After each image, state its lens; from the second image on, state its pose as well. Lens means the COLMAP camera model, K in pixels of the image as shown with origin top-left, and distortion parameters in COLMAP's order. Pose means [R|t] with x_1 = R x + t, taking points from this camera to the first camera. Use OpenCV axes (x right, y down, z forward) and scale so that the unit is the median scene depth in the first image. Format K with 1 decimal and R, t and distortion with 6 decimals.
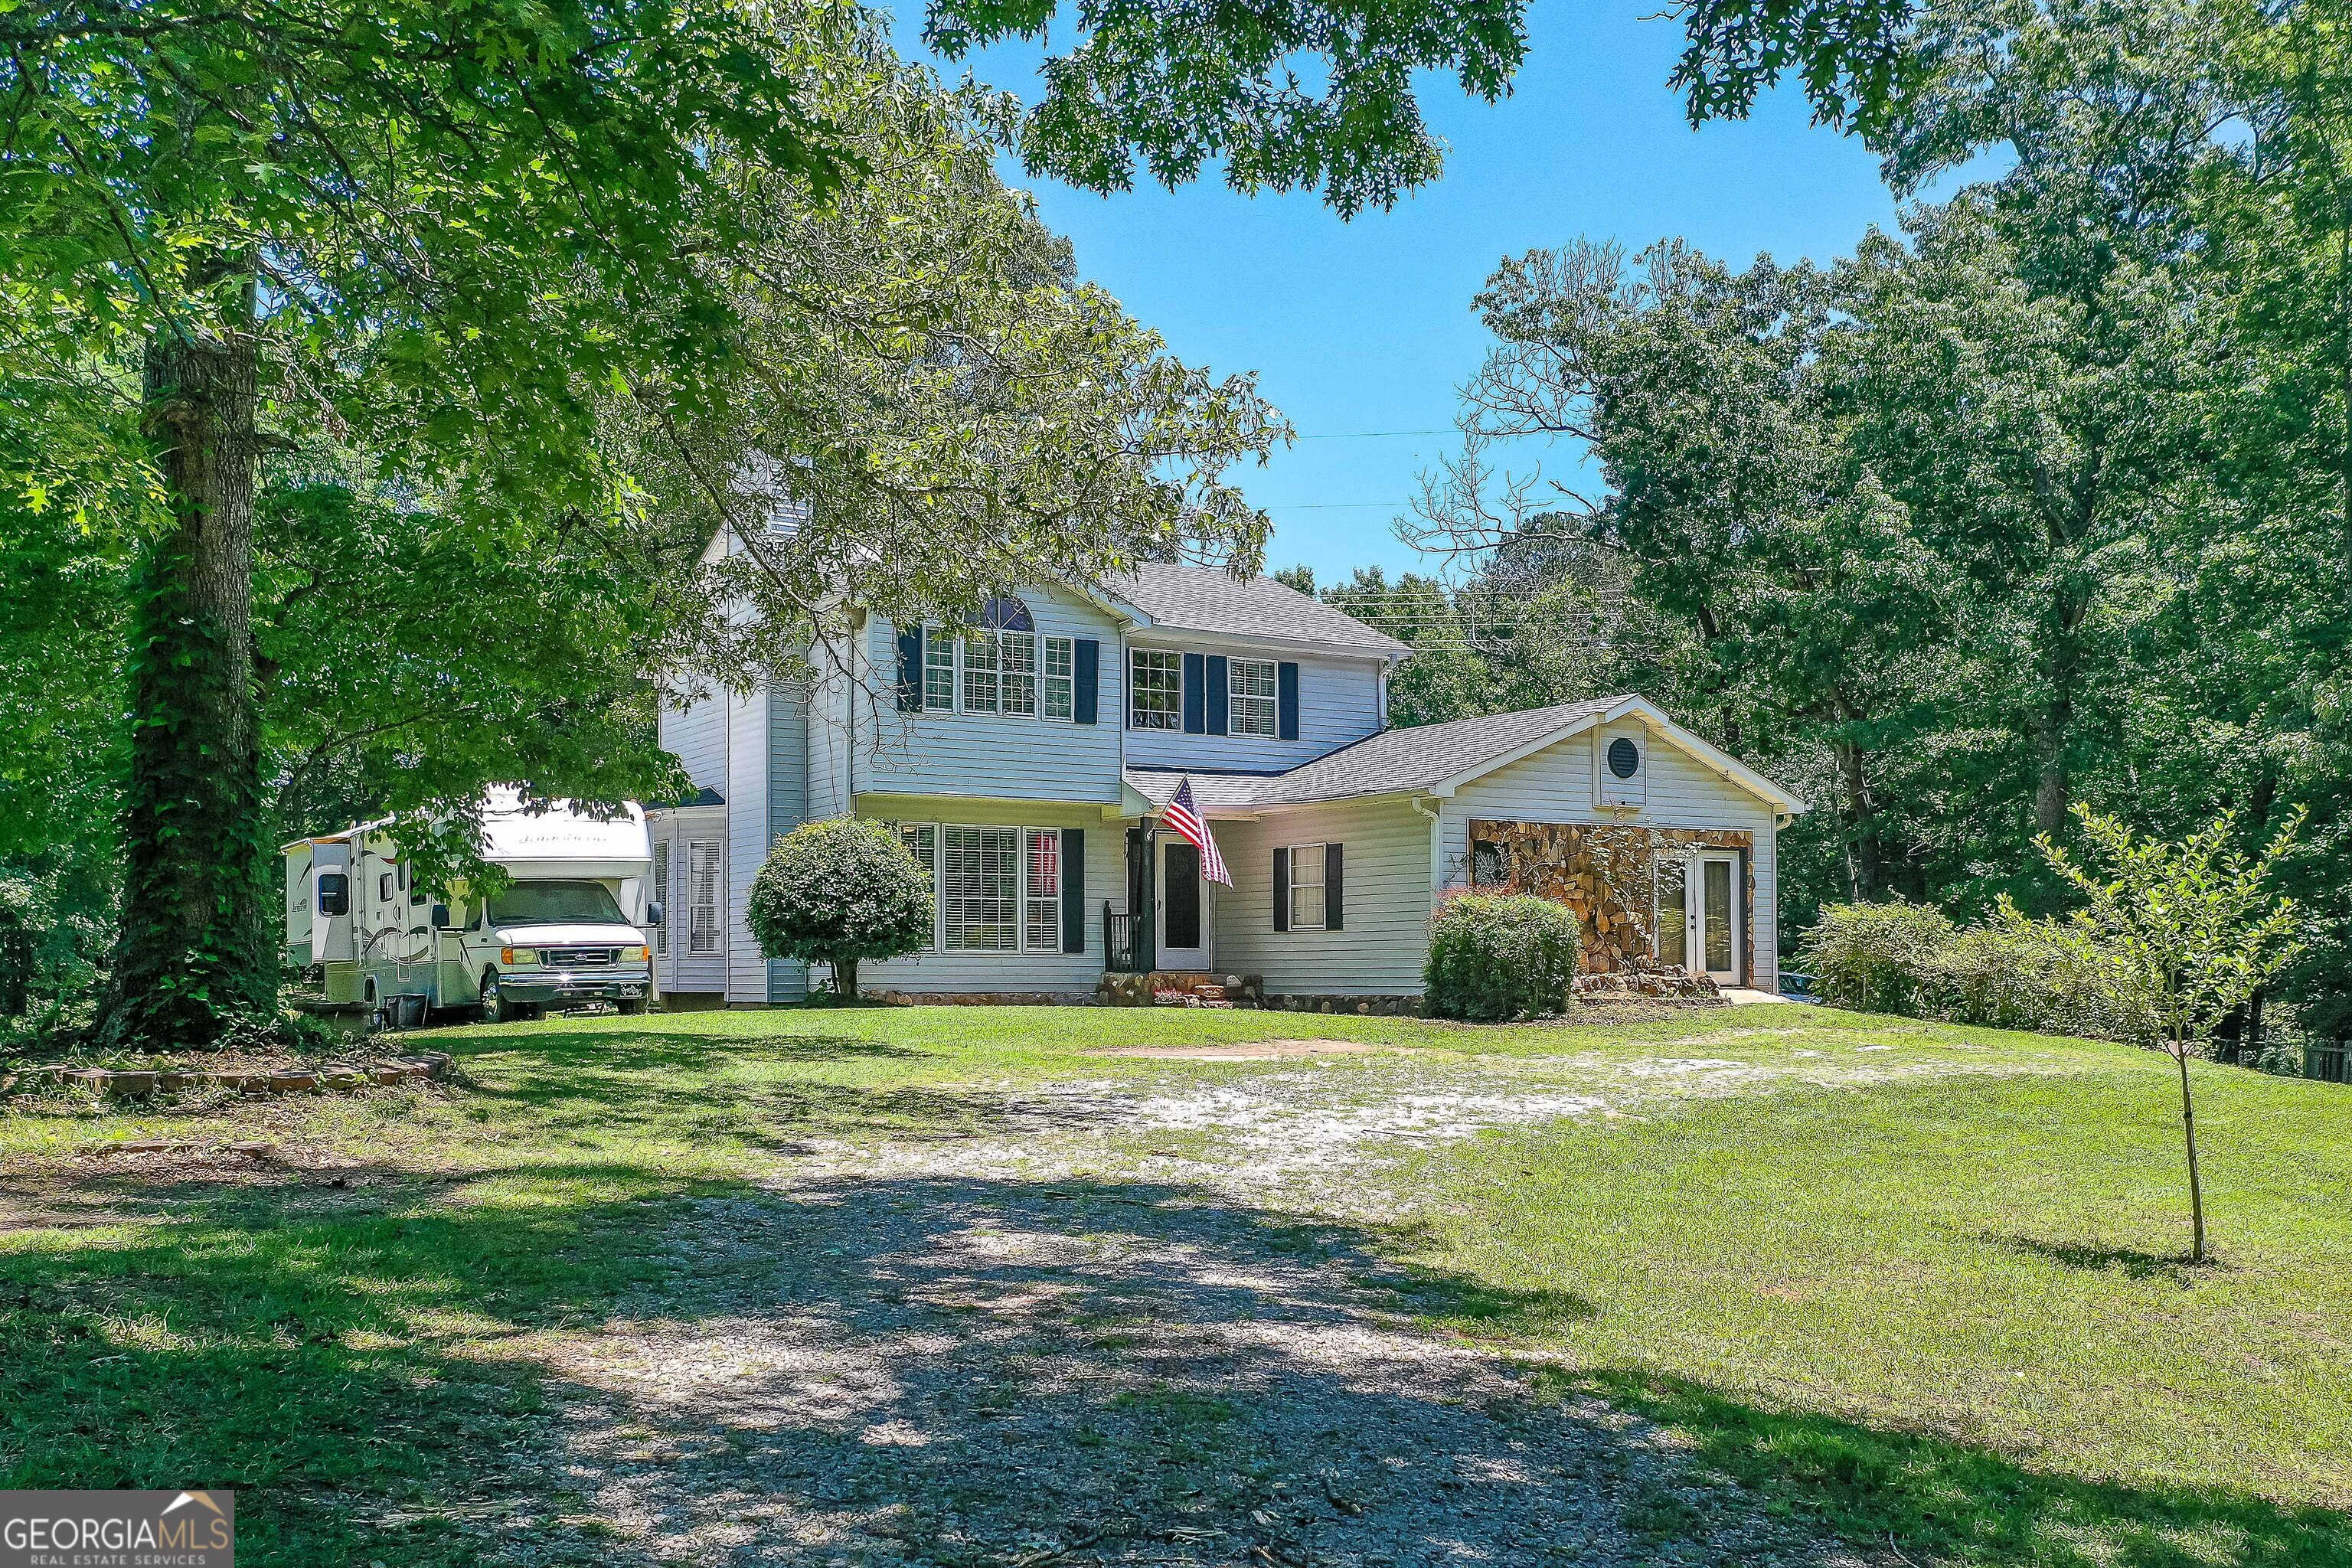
lens RADIAL K [[2101.1, 0, 1176.0], [0, 2101.1, 785.0], [0, 0, 1]] dist [-0.015026, -0.003070]
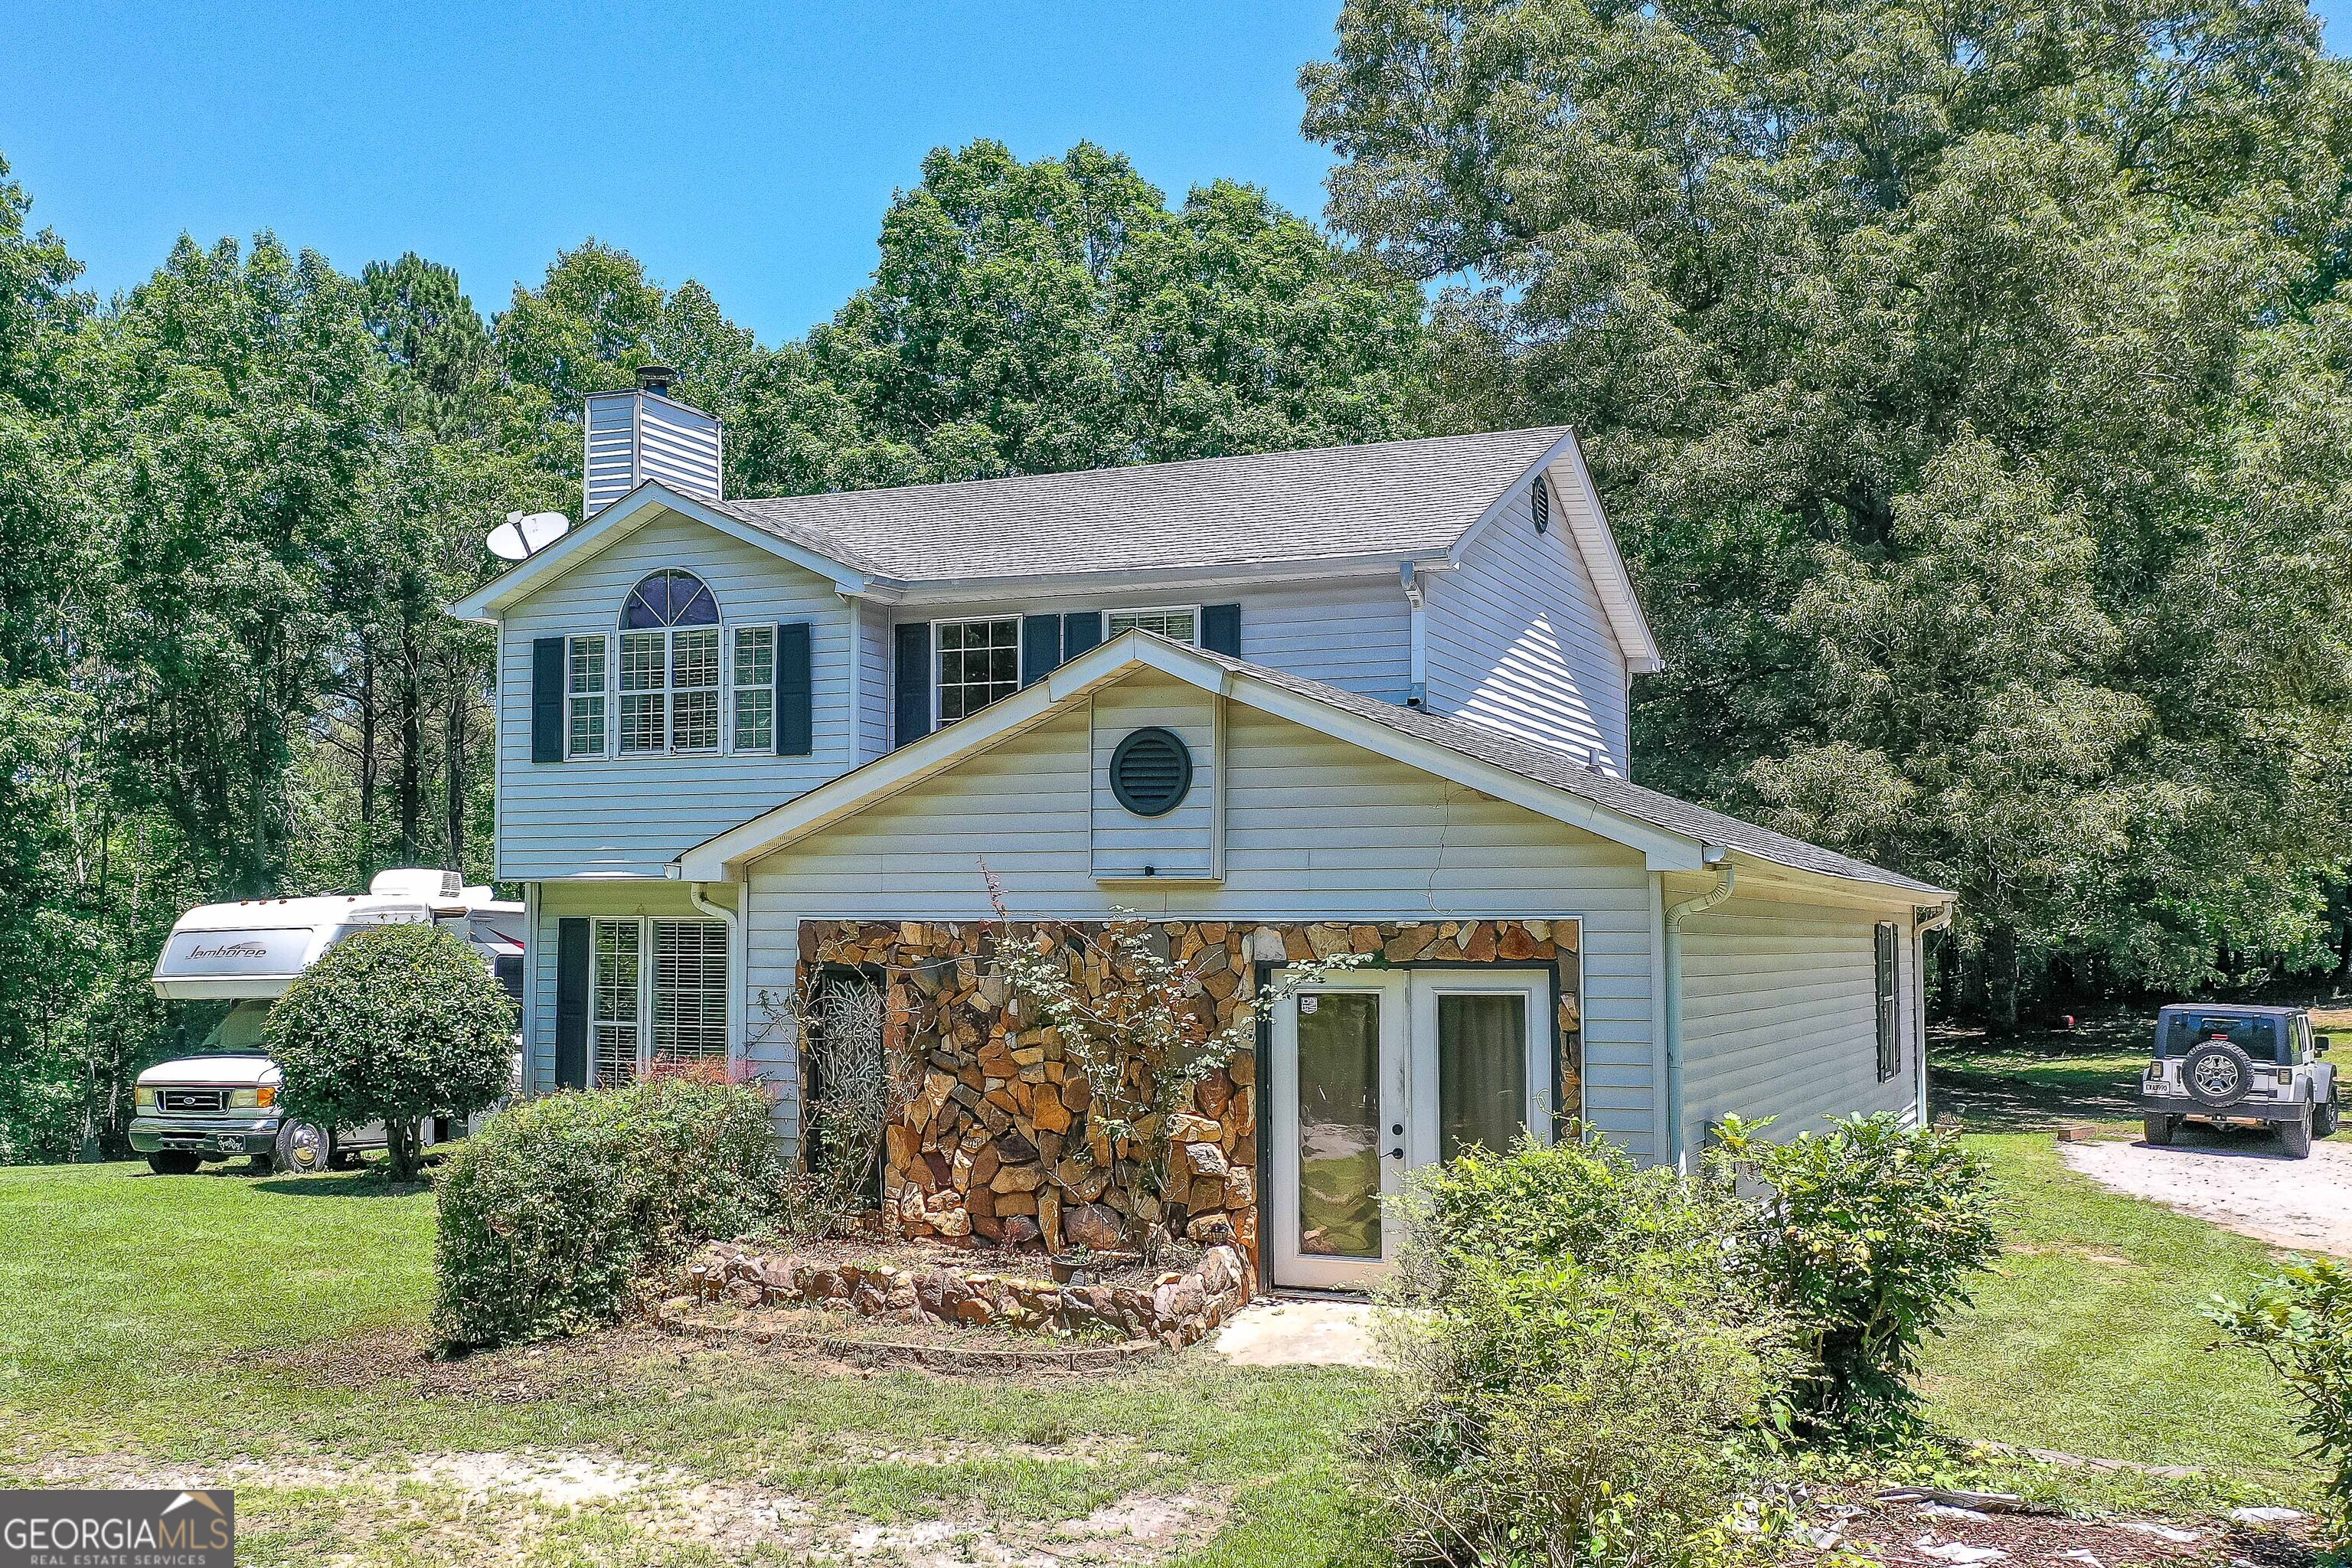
lens RADIAL K [[2101.1, 0, 1176.7], [0, 2101.1, 787.3], [0, 0, 1]] dist [-0.015026, -0.003070]
pose [[0.651365, -0.055009, -0.756768, 0.527620], [0.064784, 0.997758, -0.016766, -0.001104], [0.755994, -0.038106, 0.653468, 0.682128]]
